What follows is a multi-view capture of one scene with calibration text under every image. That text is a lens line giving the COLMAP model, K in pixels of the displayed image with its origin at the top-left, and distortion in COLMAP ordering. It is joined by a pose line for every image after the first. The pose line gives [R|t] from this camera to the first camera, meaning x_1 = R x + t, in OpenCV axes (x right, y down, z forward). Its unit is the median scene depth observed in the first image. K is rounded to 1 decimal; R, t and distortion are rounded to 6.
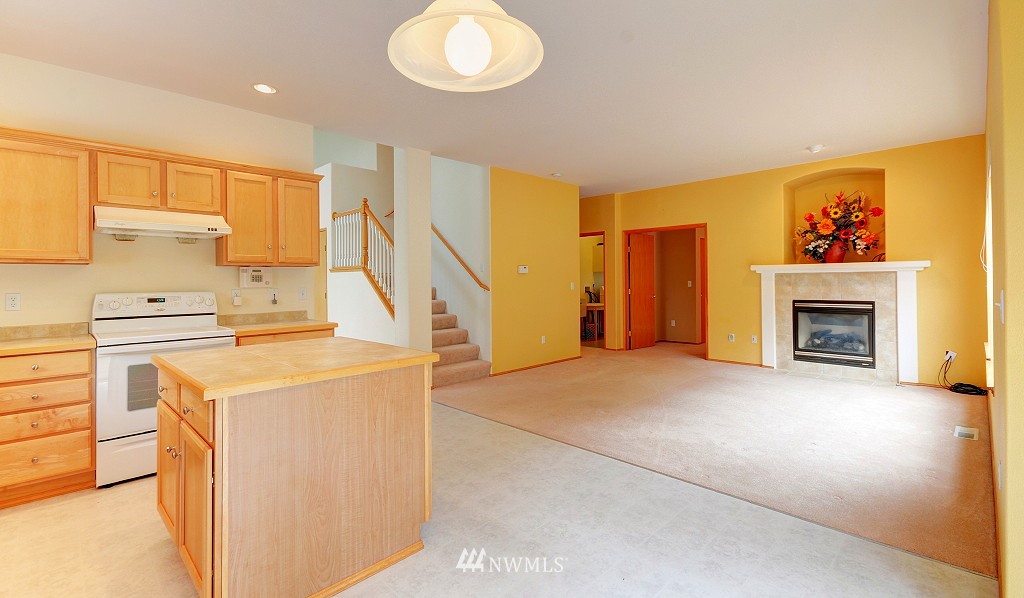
lens RADIAL K [[463.8, 0, 517.2], [0, 463.8, 277.5], [0, 0, 1]] dist [0.024489, 0.000183]
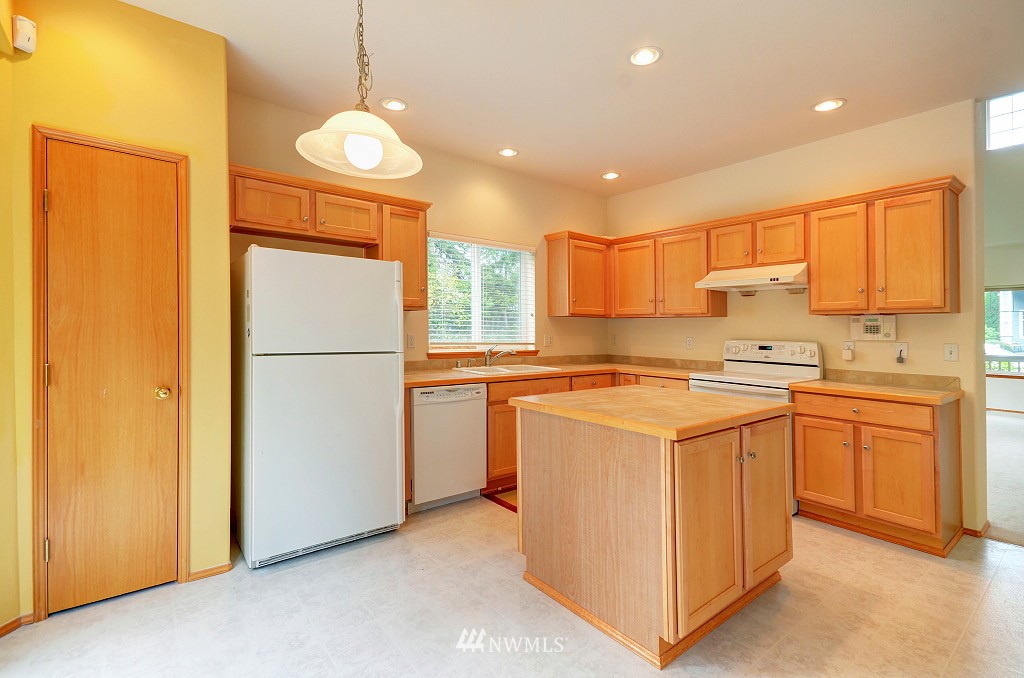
lens RADIAL K [[477.9, 0, 515.5], [0, 477.9, 328.8], [0, 0, 1]] dist [0.012432, -0.000069]
pose [[-0.135633, 0.007906, -0.990728, 0.585292], [-0.006602, 0.999939, 0.008883, -0.003768], [0.990737, 0.007745, -0.135573, 0.793285]]
